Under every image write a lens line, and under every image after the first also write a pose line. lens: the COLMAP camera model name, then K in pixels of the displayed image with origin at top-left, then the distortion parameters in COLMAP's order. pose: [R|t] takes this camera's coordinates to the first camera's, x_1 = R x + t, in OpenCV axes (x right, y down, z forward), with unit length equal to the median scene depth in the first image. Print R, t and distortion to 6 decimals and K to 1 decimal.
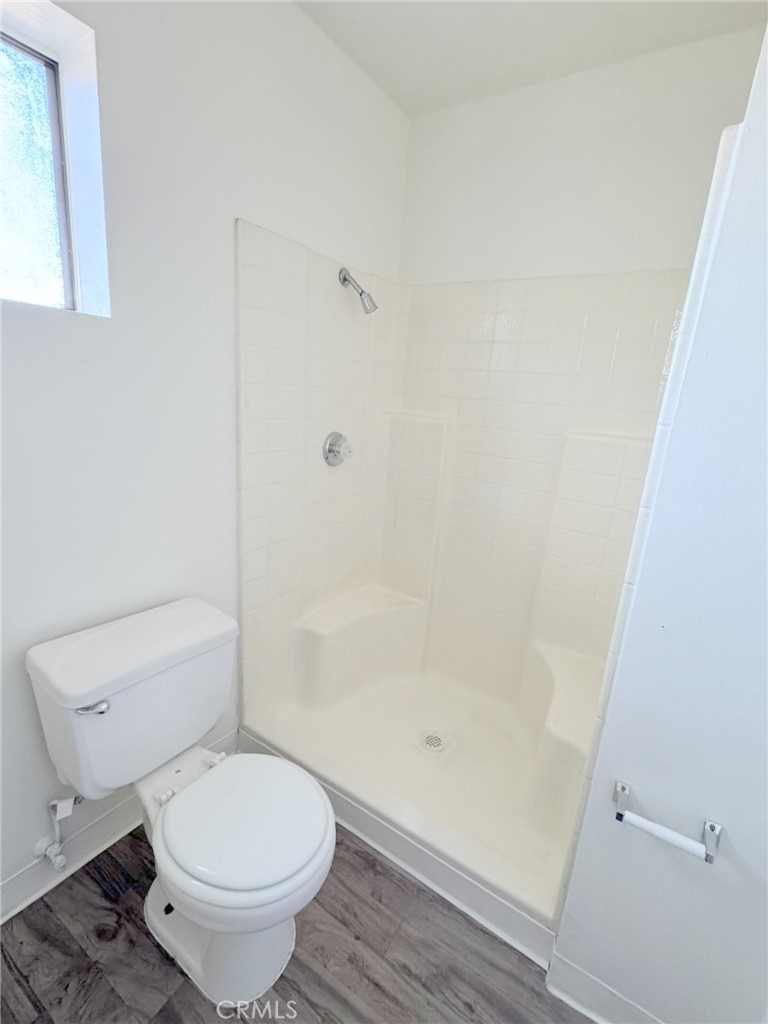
lens RADIAL K [[464.1, 0, 383.6], [0, 464.1, 508.2], [0, 0, 1]] dist [-0.001980, -0.000068]
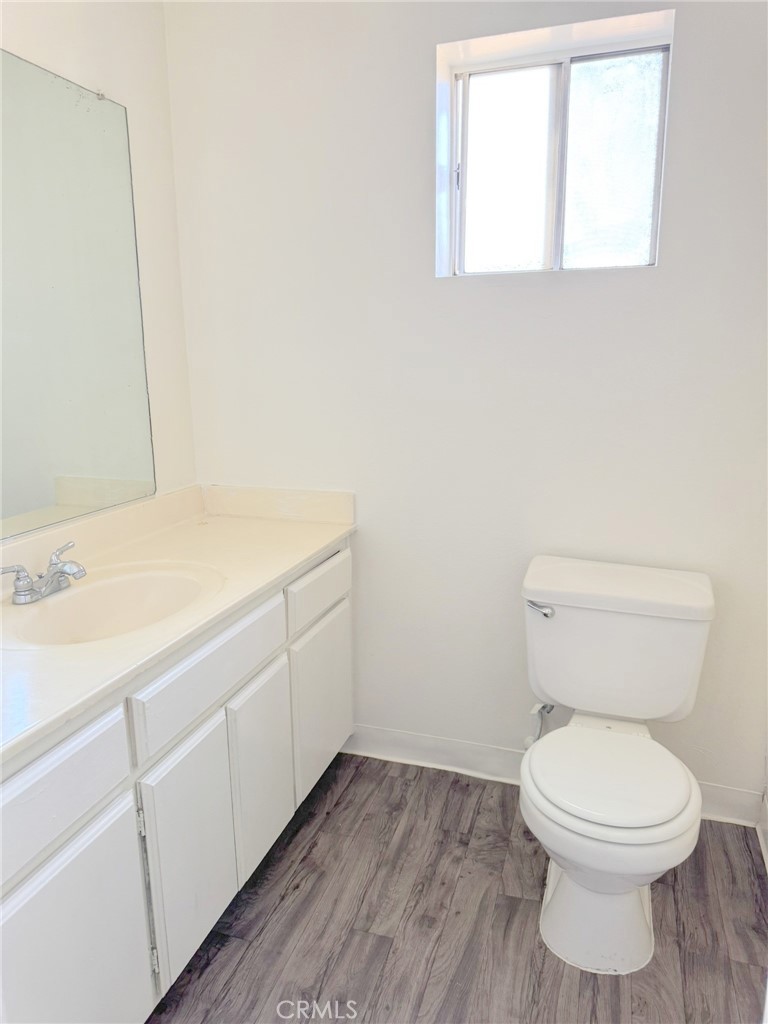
lens RADIAL K [[726.6, 0, 380.4], [0, 726.6, 513.7], [0, 0, 1]] dist [0.008972, -0.039559]
pose [[0.241281, 0.129646, -0.961756, 0.903609], [-0.206087, 0.975277, 0.079766, 0.129224], [0.948320, 0.178959, 0.262034, 0.095004]]
